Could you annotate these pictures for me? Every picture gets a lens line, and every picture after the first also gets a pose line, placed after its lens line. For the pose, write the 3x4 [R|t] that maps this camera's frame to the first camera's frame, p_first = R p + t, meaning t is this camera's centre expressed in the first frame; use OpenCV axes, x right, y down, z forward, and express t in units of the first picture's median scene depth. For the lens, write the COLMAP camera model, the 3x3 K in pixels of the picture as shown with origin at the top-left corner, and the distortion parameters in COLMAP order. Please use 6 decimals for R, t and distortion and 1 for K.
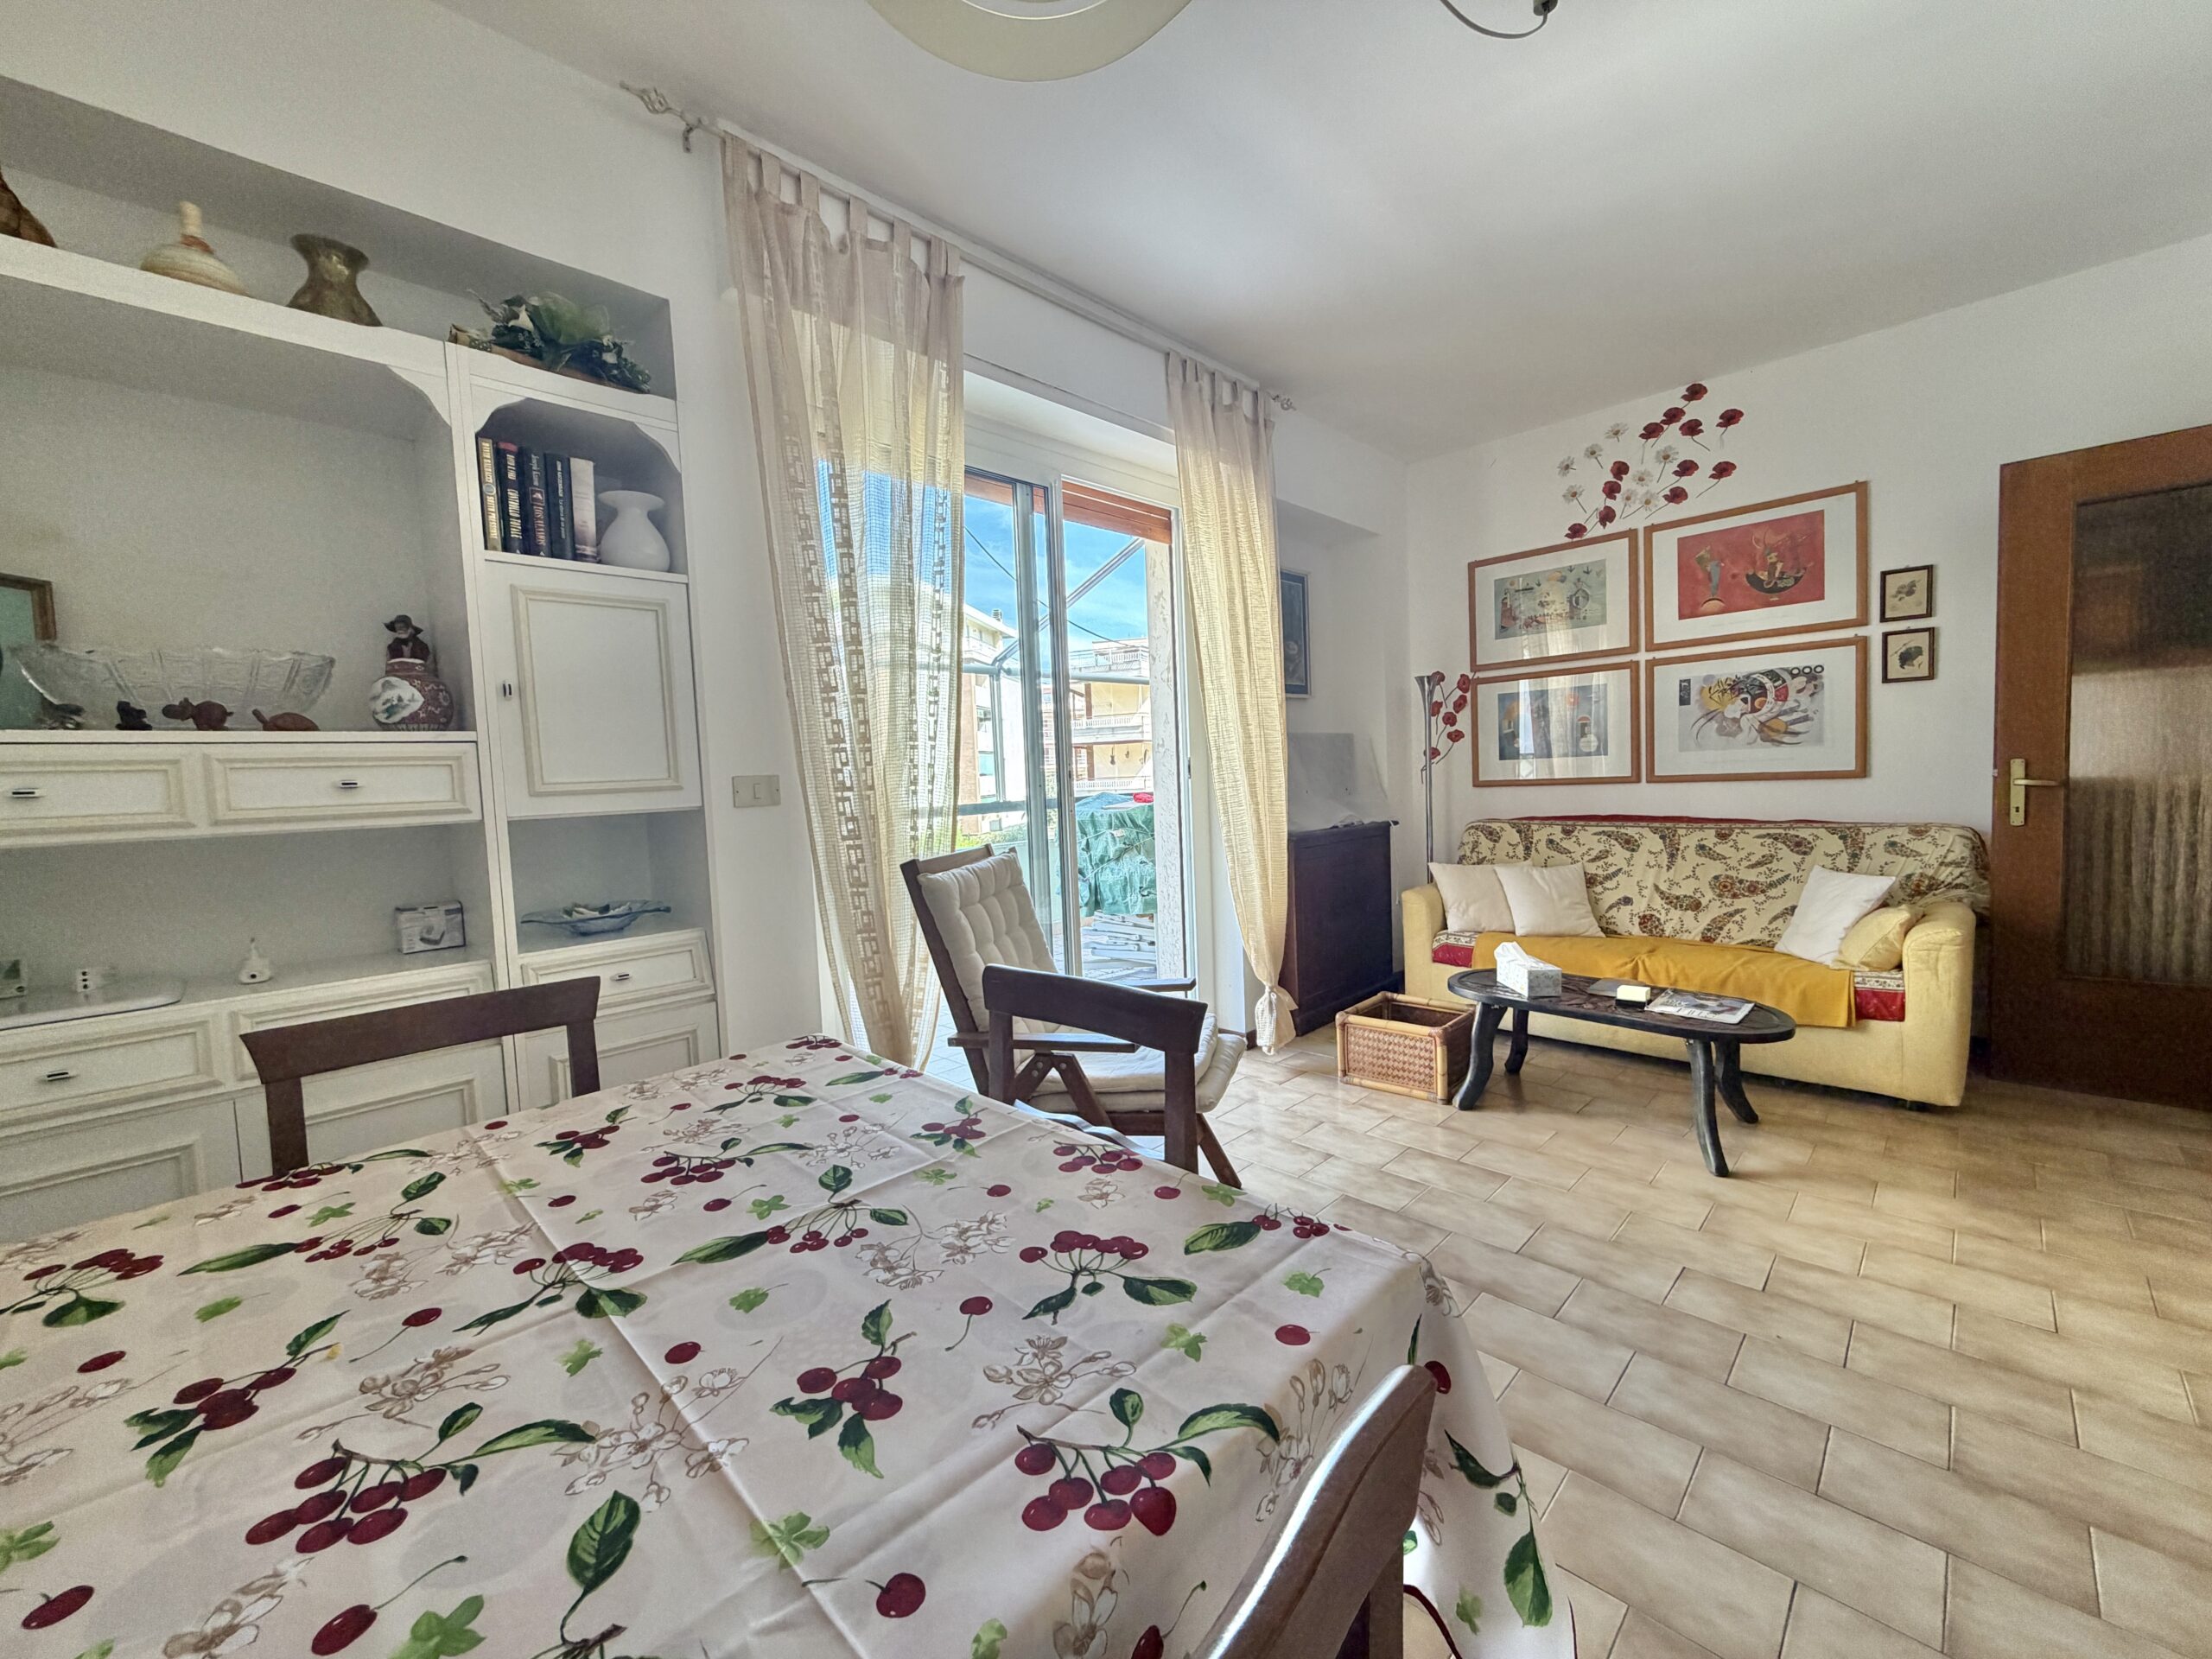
lens RADIAL K [[879.9, 0, 1096.5], [0, 879.9, 826.2], [0, 0, 1]] dist [0.000522, -0.000299]
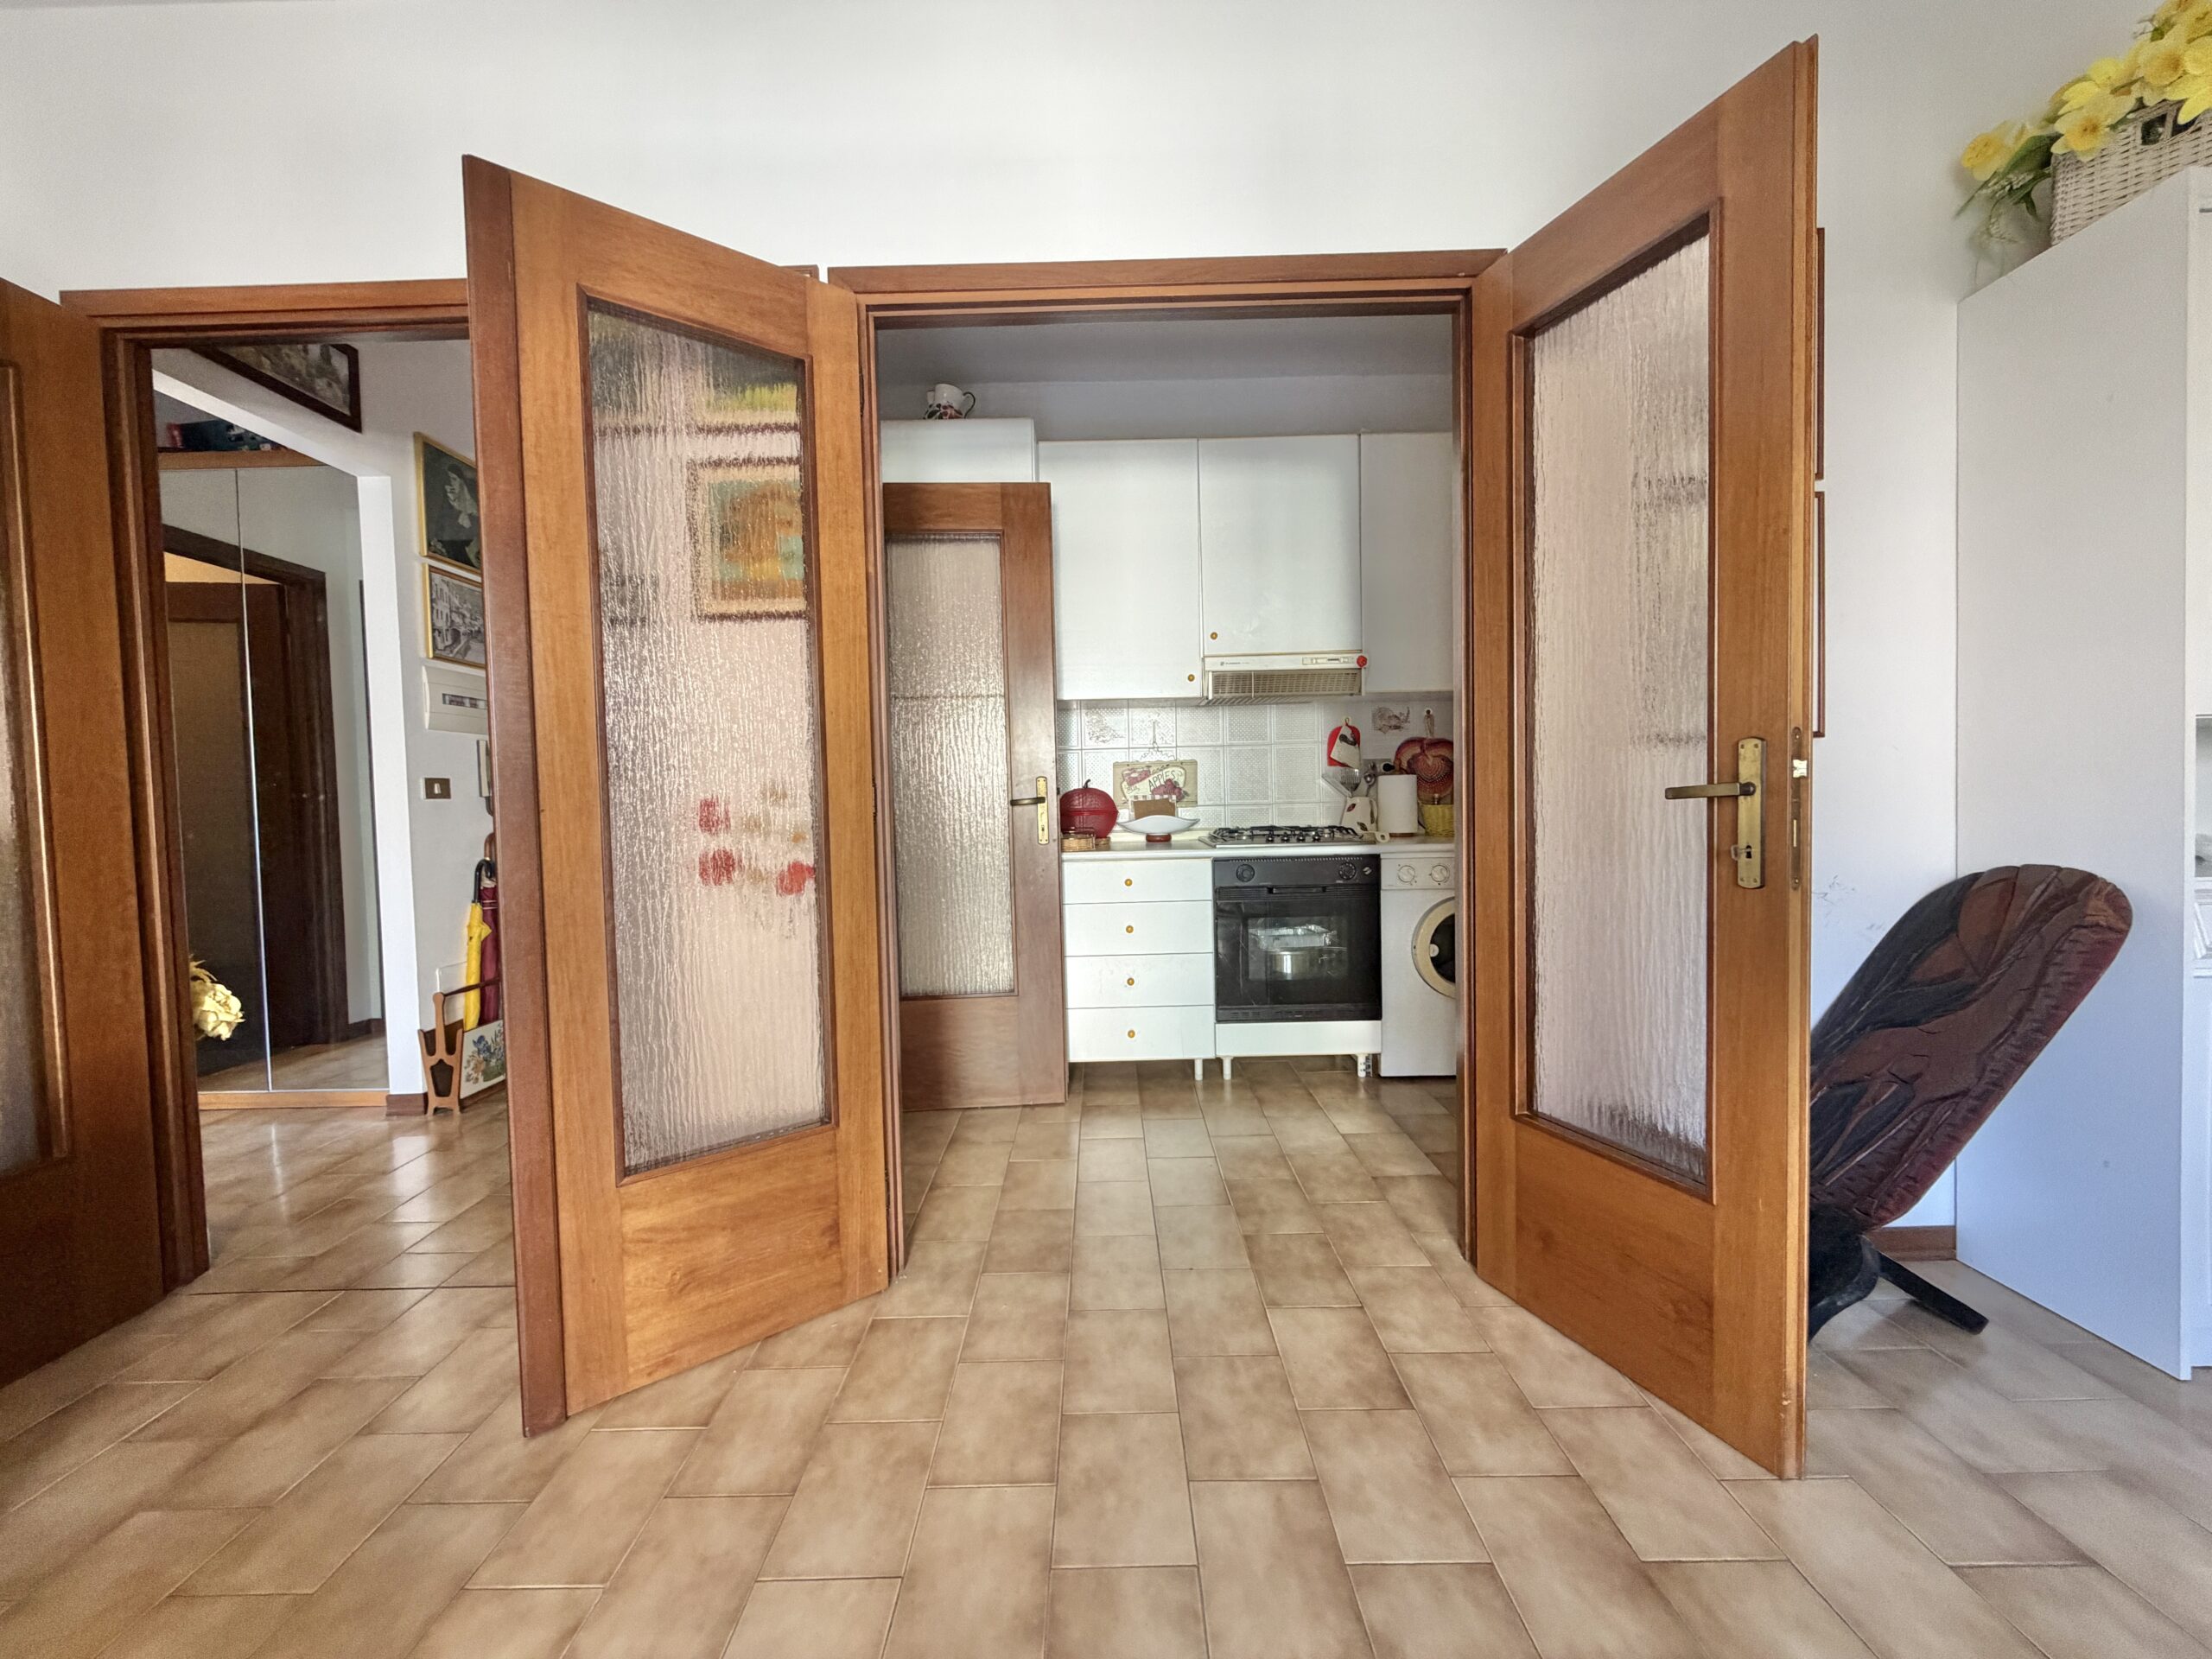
lens RADIAL K [[879.9, 0, 1097.3], [0, 879.9, 829.6], [0, 0, 1]] dist [0.000522, -0.000299]
pose [[-0.701471, 0.029410, 0.712091, 0.247314], [0.095022, 0.994087, 0.052548, -0.009879], [-0.706335, 0.104525, -0.700118, 0.667646]]
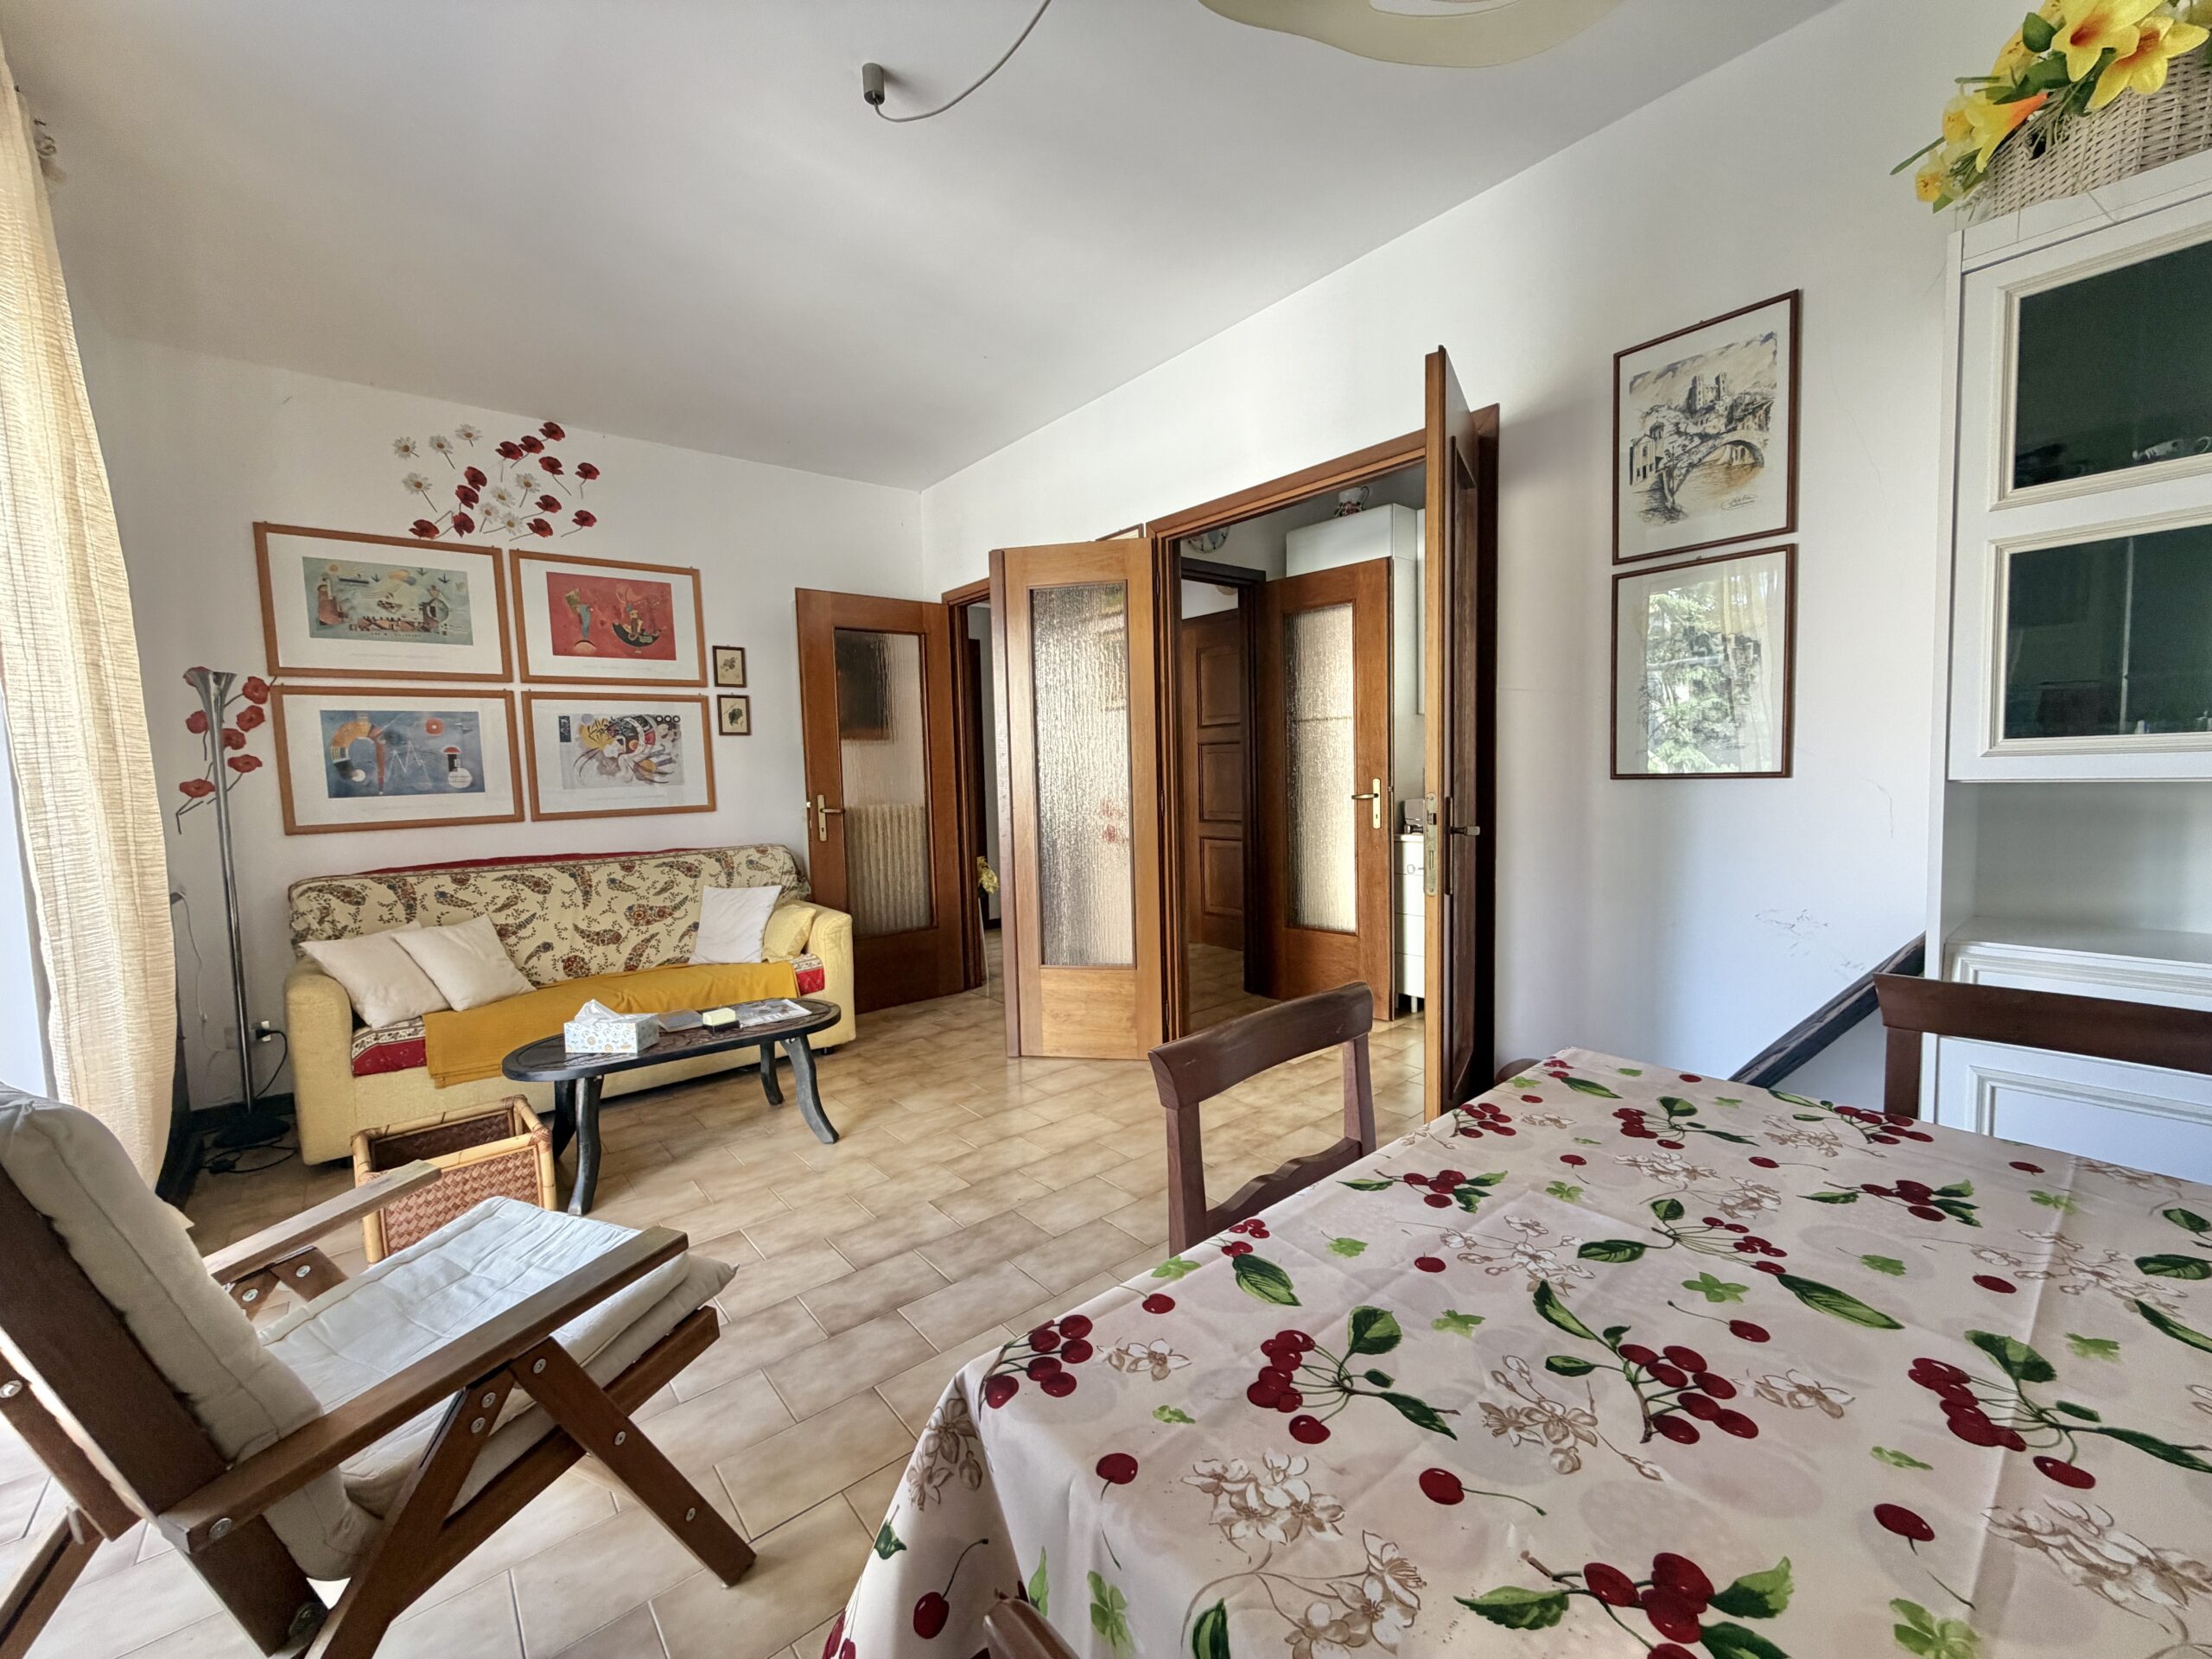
lens RADIAL K [[879.9, 0, 1096.5], [0, 879.9, 830.0], [0, 0, 1]] dist [0.000522, -0.000299]
pose [[0.095389, -0.031814, 0.994932, -0.300227], [0.084466, 0.996143, 0.023755, -0.013104], [-0.991850, 0.081772, 0.097709, 0.357869]]
